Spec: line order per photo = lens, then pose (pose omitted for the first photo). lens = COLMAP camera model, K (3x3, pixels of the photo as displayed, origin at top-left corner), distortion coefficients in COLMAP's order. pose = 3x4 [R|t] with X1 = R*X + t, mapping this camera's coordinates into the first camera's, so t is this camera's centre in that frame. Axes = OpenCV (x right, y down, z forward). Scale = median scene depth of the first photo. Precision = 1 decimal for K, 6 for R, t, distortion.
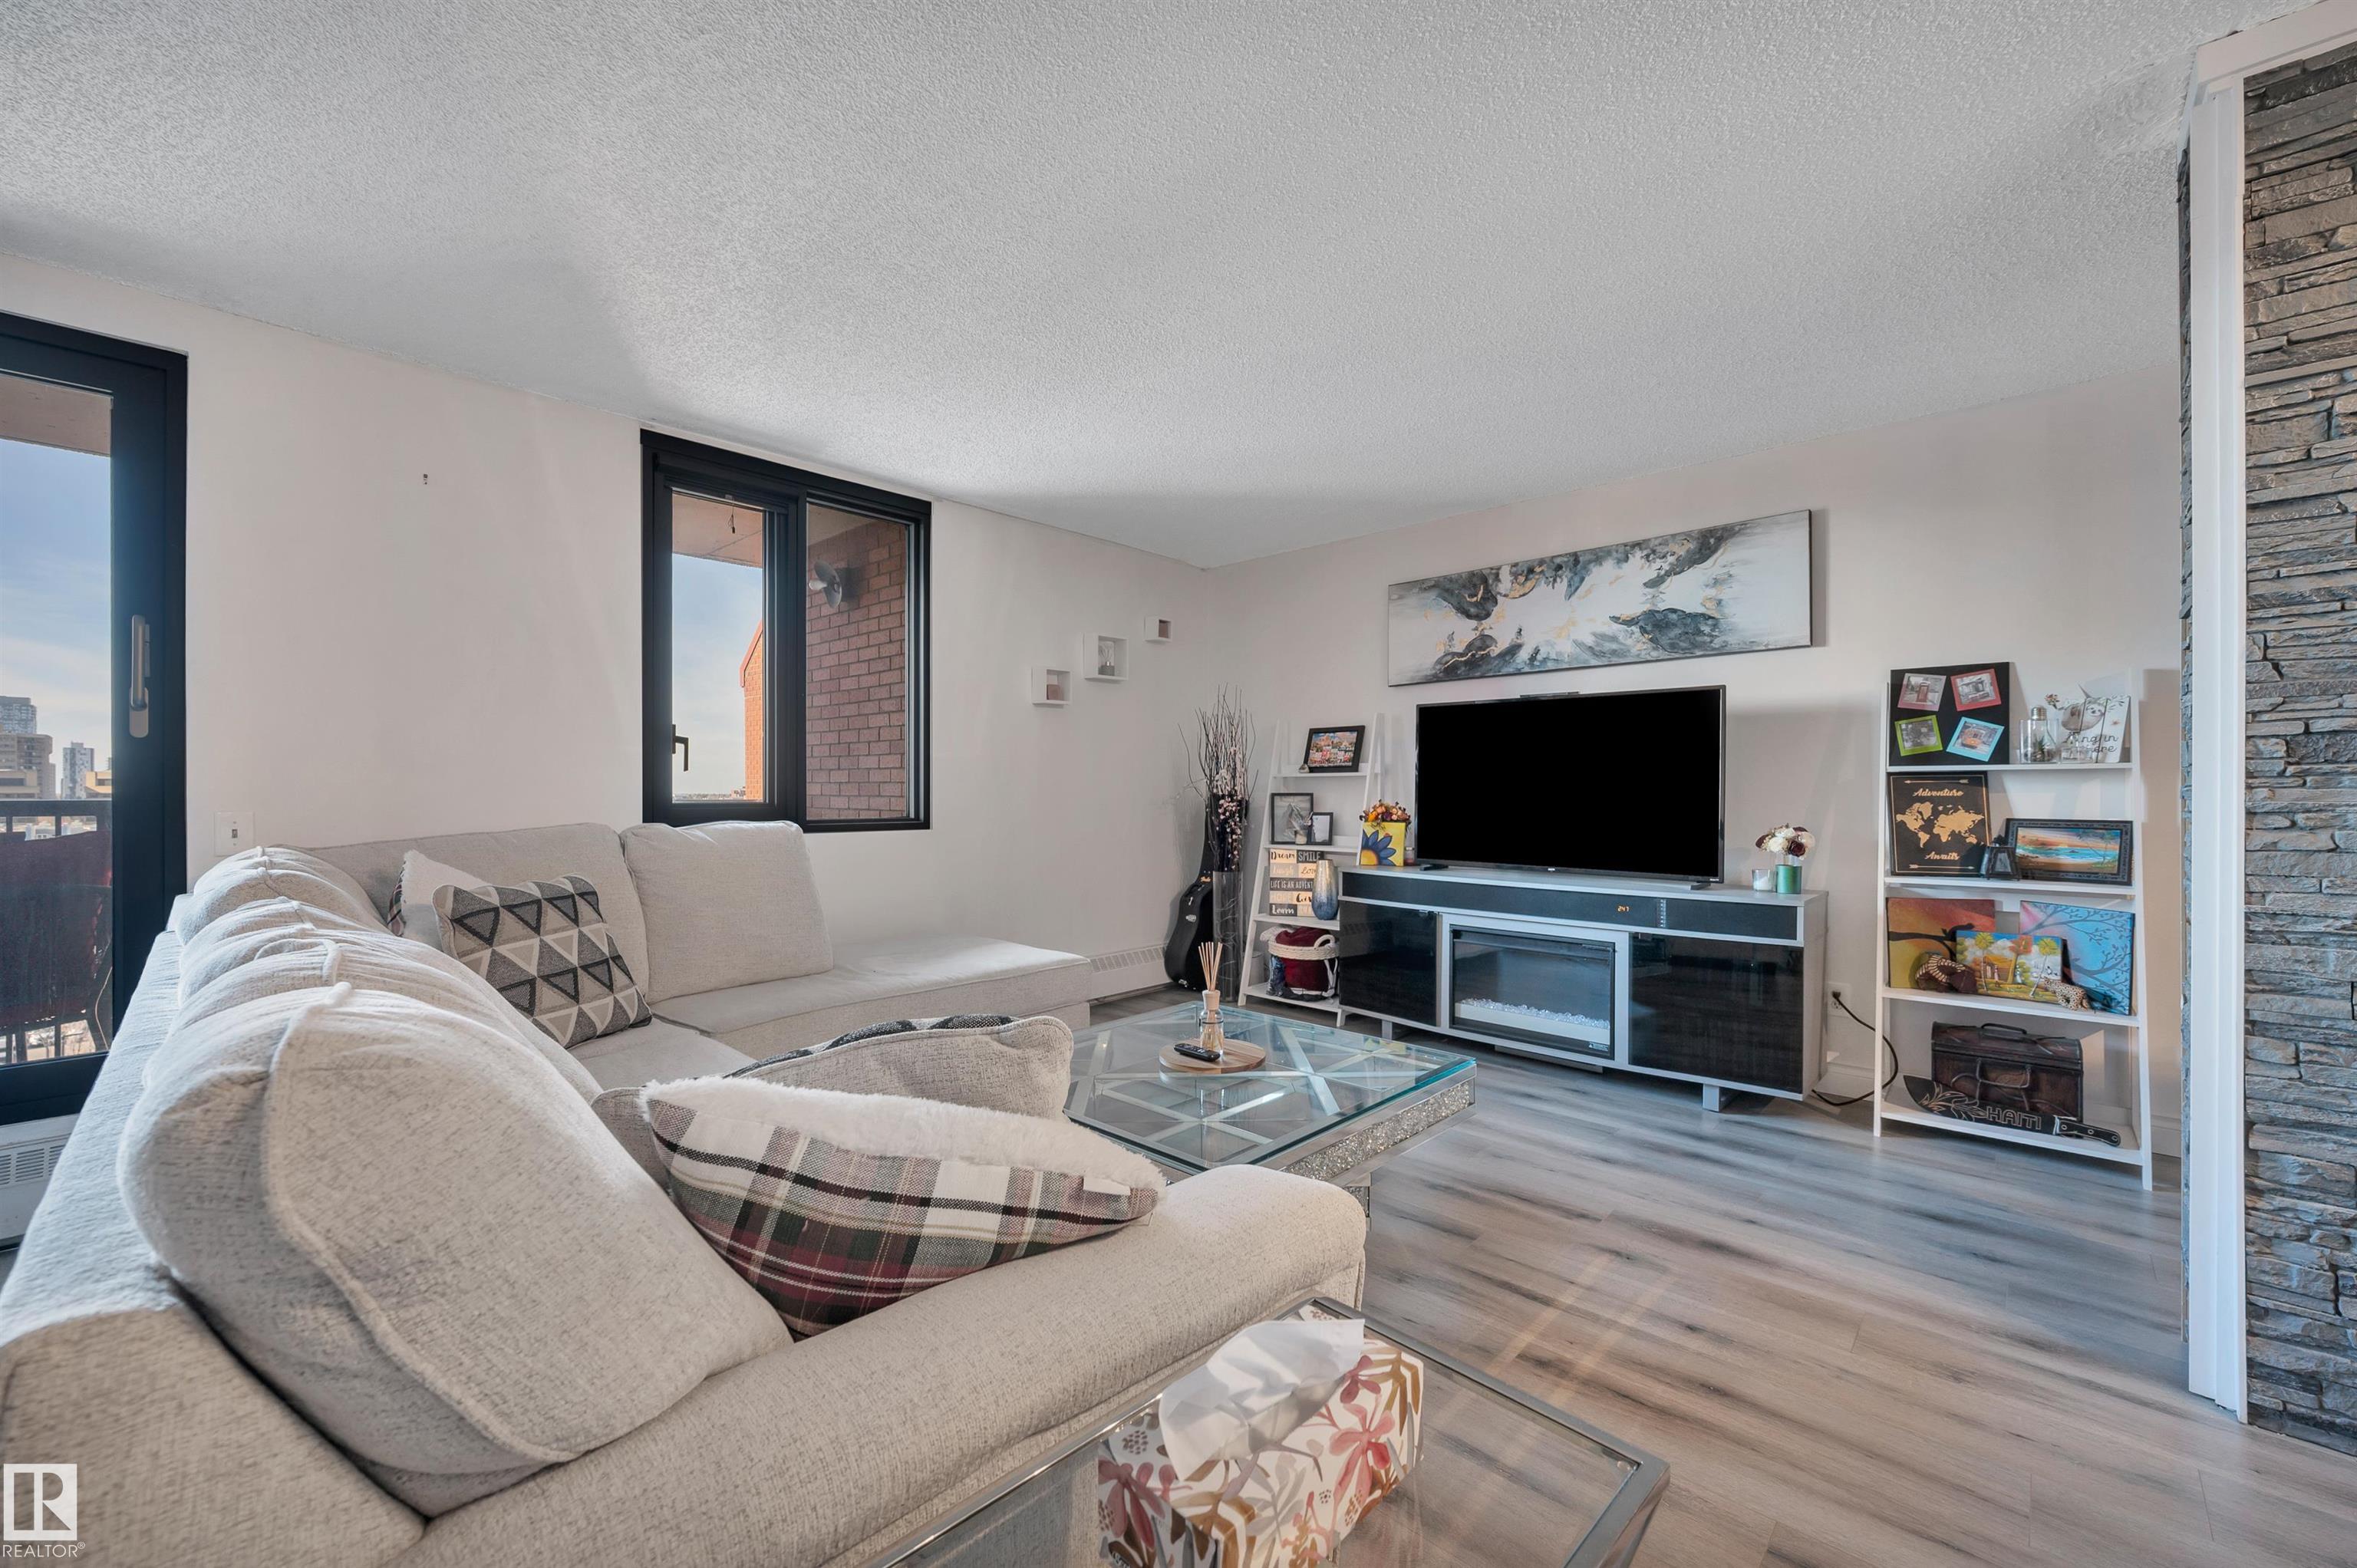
lens RADIAL K [[935.7, 0, 1181.6], [0, 935.7, 771.7], [0, 0, 1]] dist [0.001295, -0.000726]
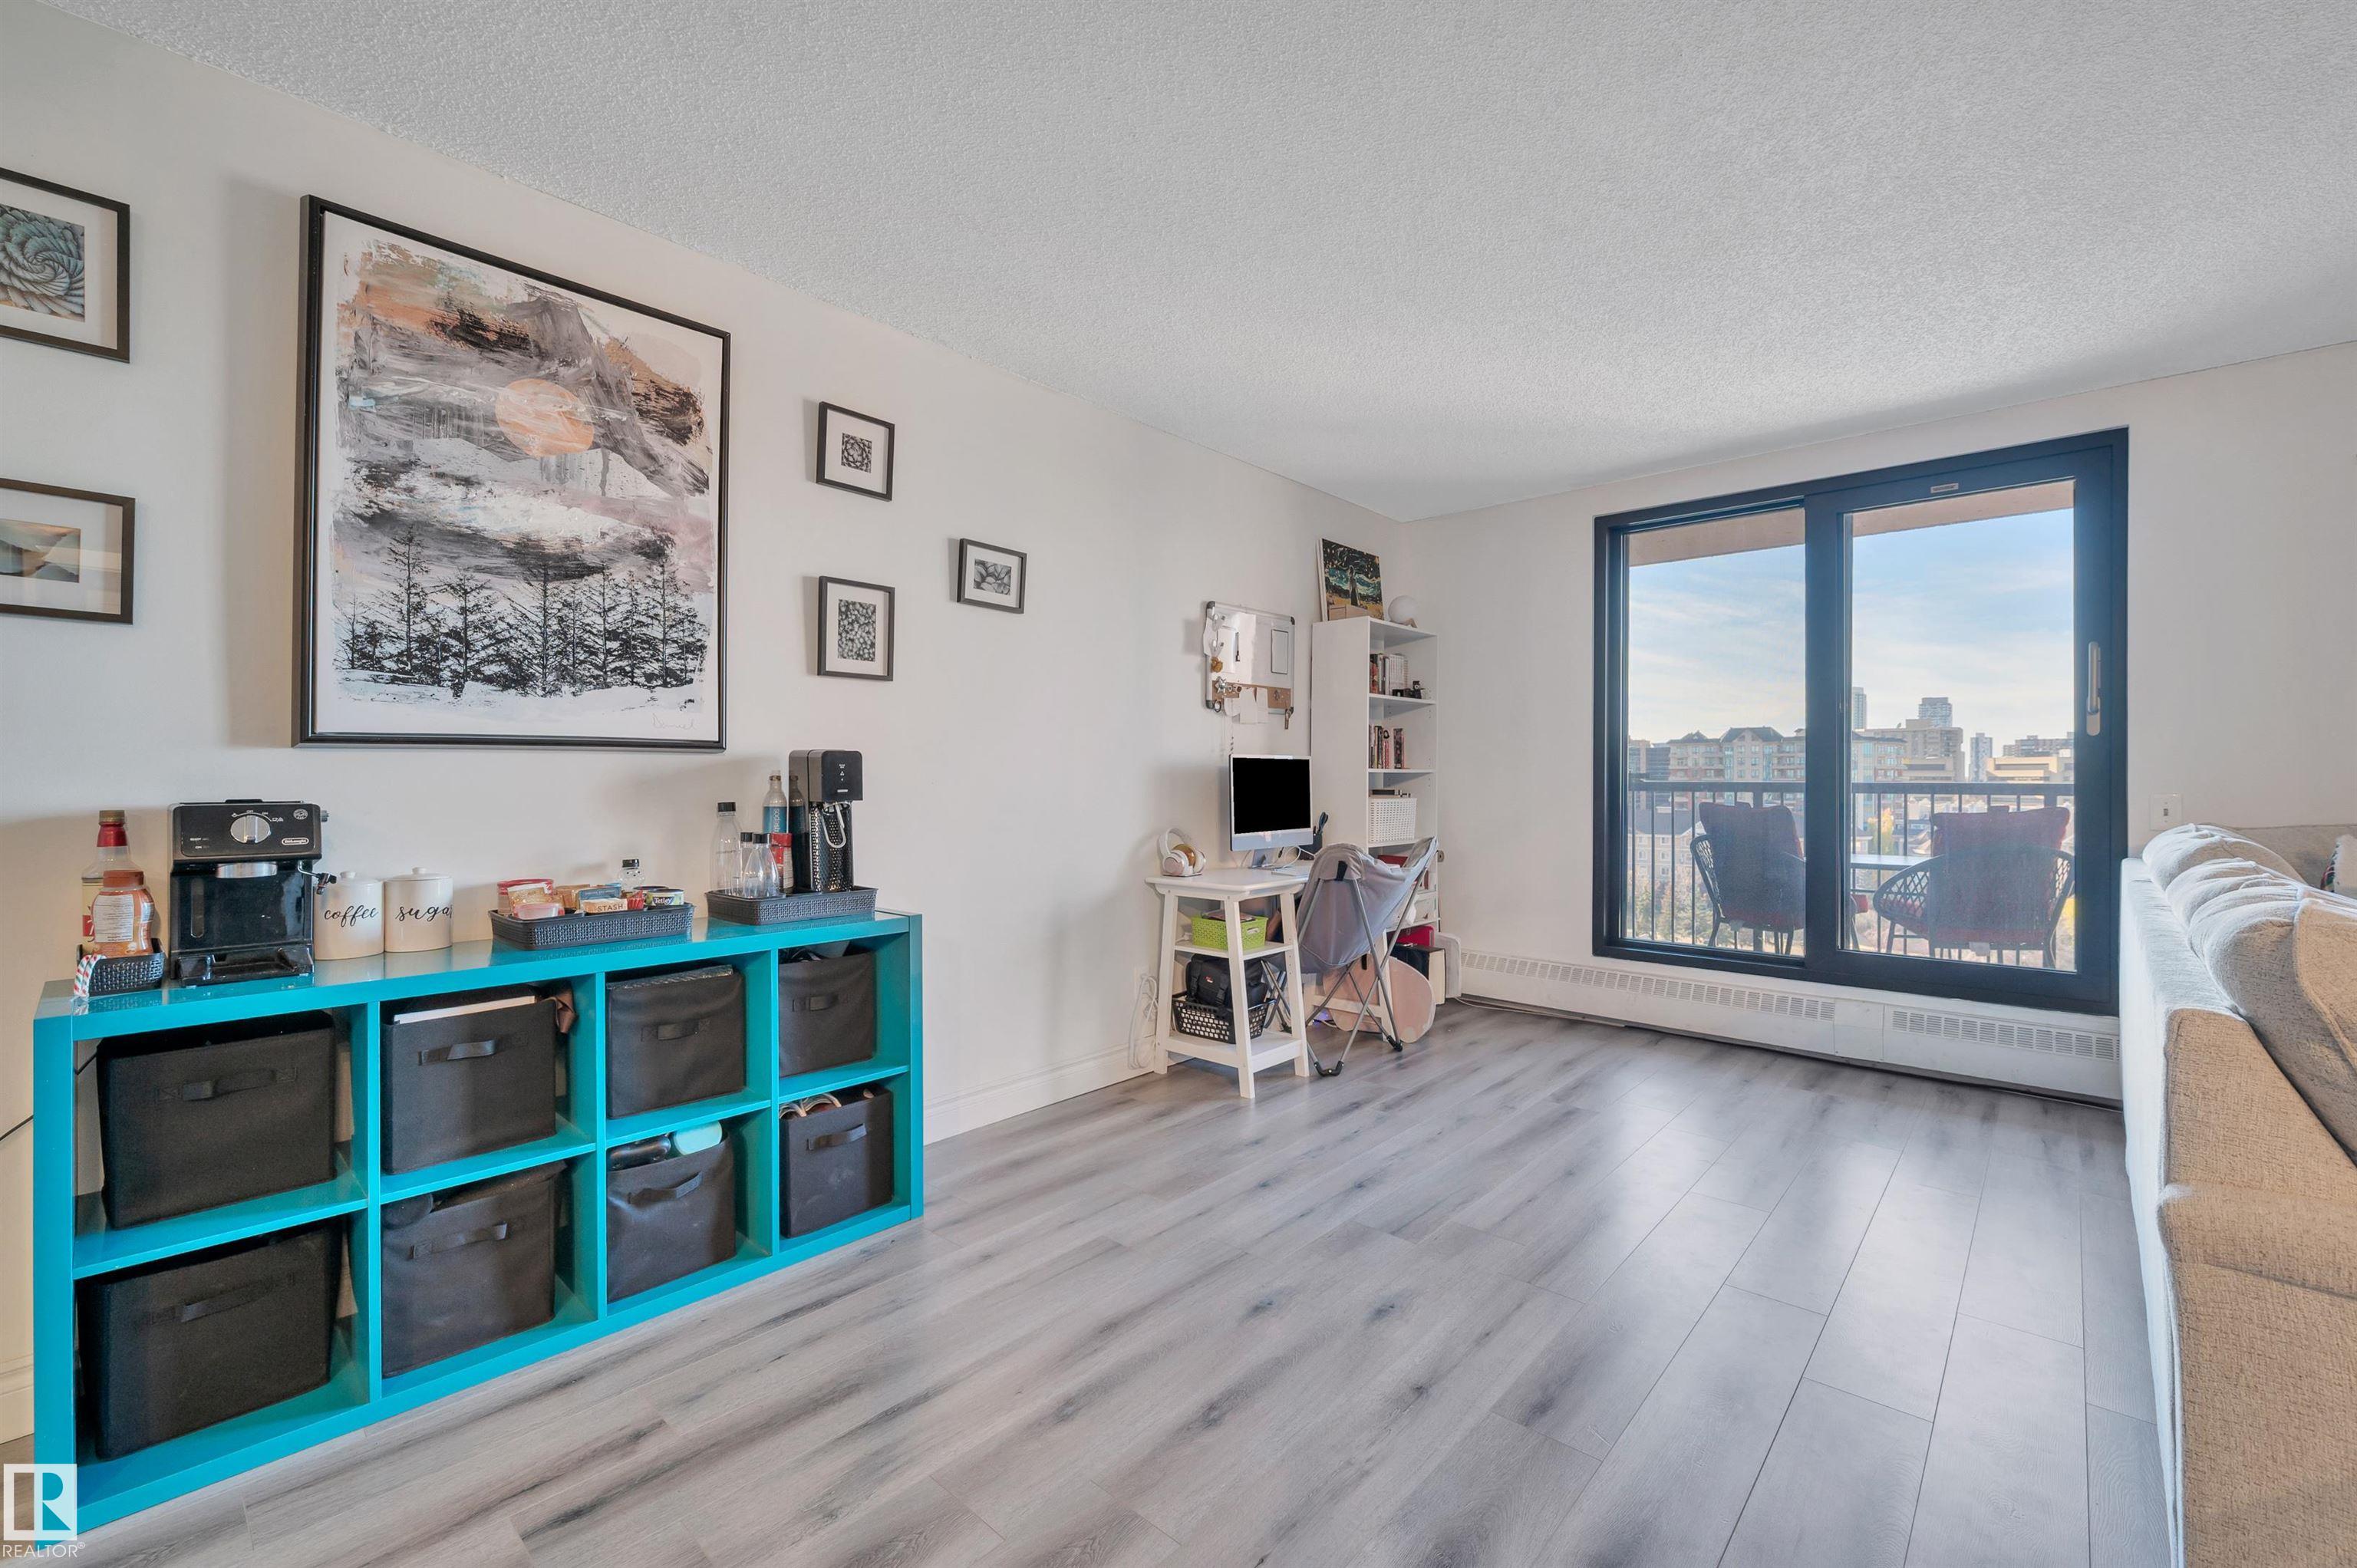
lens RADIAL K [[984.4, 0, 1177.2], [0, 984.4, 789.8], [0, 0, 1]] dist [-0.000419, -0.000357]
pose [[0.021328, 0.016298, -0.999640, 0.431475], [0.019455, 0.999671, 0.016713, -0.016337], [0.999583, -0.019804, 0.021003, -0.575181]]
